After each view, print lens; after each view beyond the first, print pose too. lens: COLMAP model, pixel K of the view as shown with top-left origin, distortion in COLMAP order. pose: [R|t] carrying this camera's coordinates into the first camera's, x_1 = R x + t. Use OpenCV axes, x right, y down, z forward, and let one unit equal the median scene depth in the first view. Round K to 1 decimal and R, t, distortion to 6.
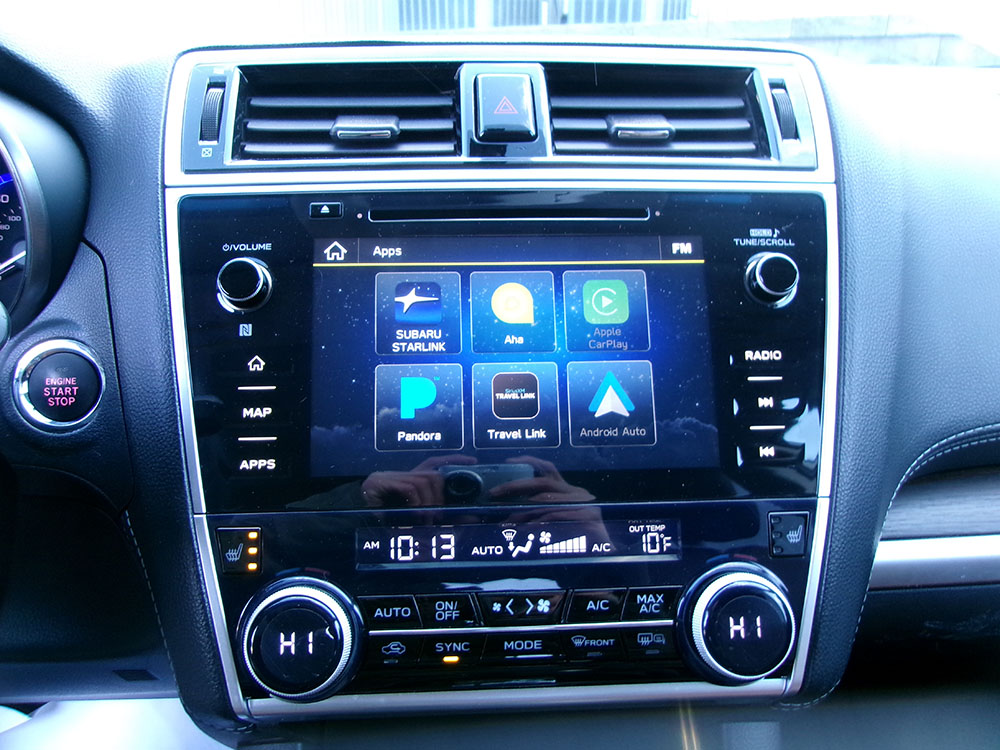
lens RADIAL K [[778.0, 0, 493.6], [0, 778.0, 374.4], [0, 0, 1]] dist [-0.021728, 0.066035]
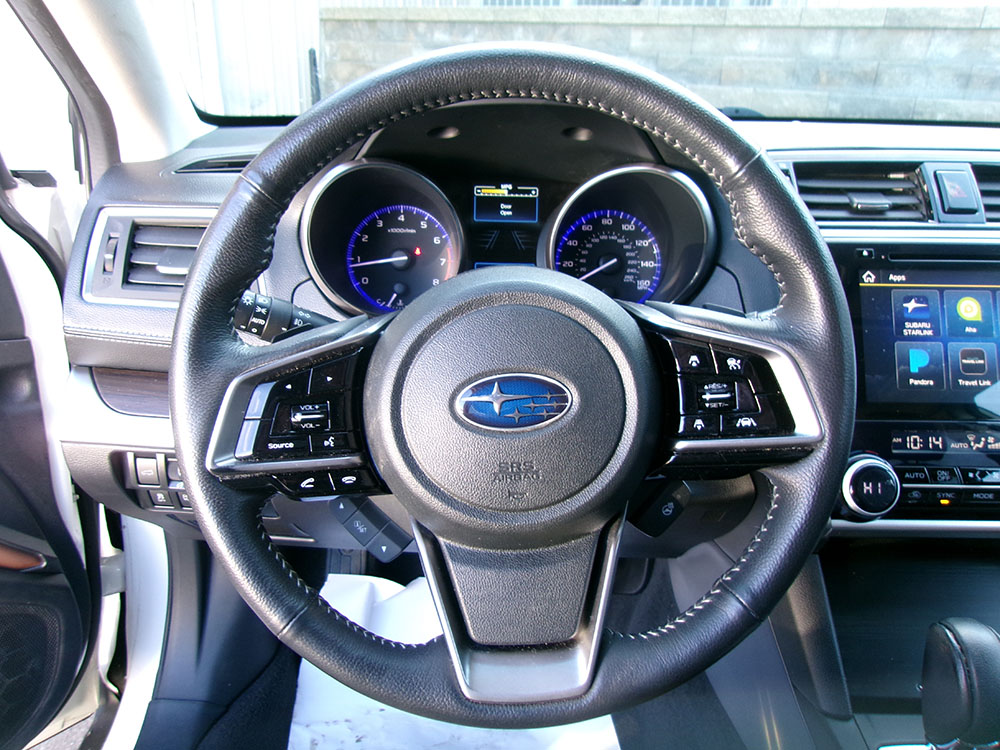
lens RADIAL K [[778.0, 0, 493.6], [0, 778.0, 374.4], [0, 0, 1]] dist [-0.021728, 0.066035]
pose [[0.999328, 0.030915, -0.019683, -1.033372], [-0.029930, 0.998373, 0.048538, 0.003493], [0.021151, -0.047916, 0.998627, -0.813158]]
